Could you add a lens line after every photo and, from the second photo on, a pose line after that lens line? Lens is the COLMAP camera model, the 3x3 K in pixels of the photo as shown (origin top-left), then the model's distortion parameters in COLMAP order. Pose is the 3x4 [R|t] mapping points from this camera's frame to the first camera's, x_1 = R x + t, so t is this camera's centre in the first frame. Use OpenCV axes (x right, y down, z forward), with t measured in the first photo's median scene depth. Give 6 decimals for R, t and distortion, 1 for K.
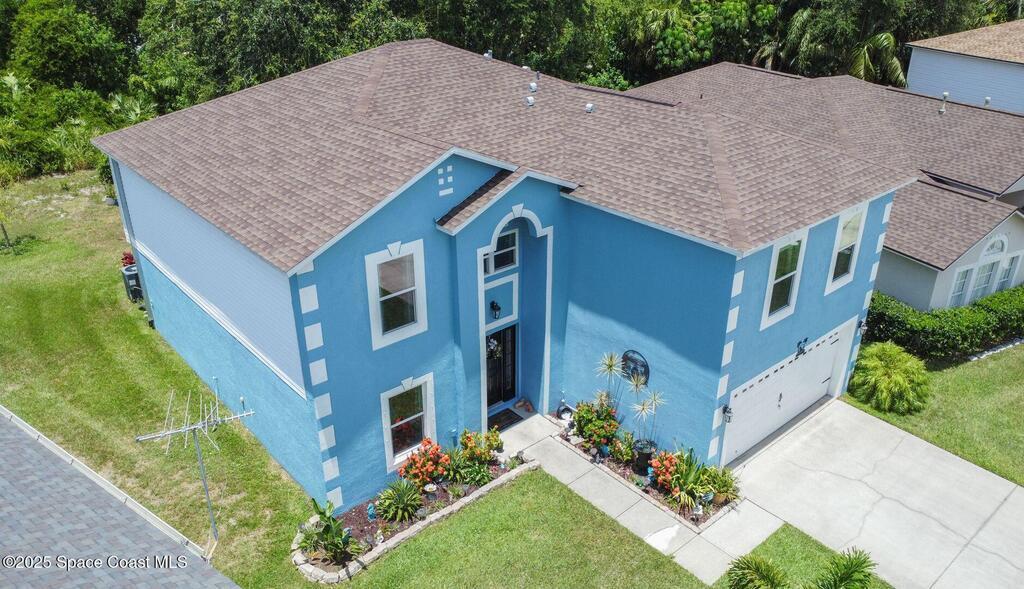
lens RADIAL K [[752.6, 0, 512.0], [0, 752.6, 294.5], [0, 0, 1]] dist [-0.043793, 0.002040]
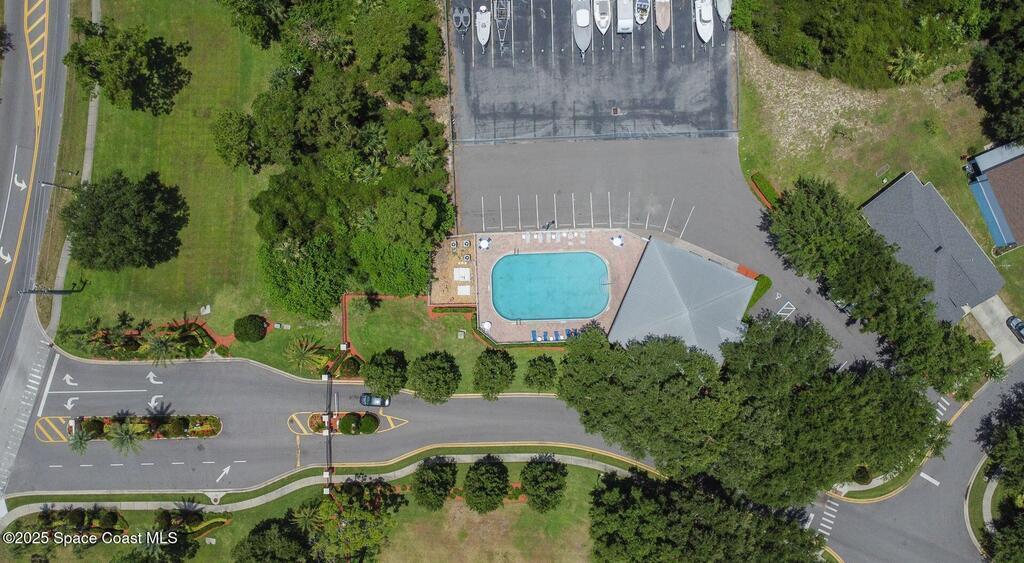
lens RADIAL K [[742.4, 0, 509.1], [0, 742.4, 298.0], [0, 0, 1]] dist [-0.037994, -0.000300]
pose [[0.949192, 0.312566, -0.036567, -4.390412], [-0.107411, 0.430997, 0.895938, -5.464296], [0.295799, -0.846489, 0.442672, -4.119918]]
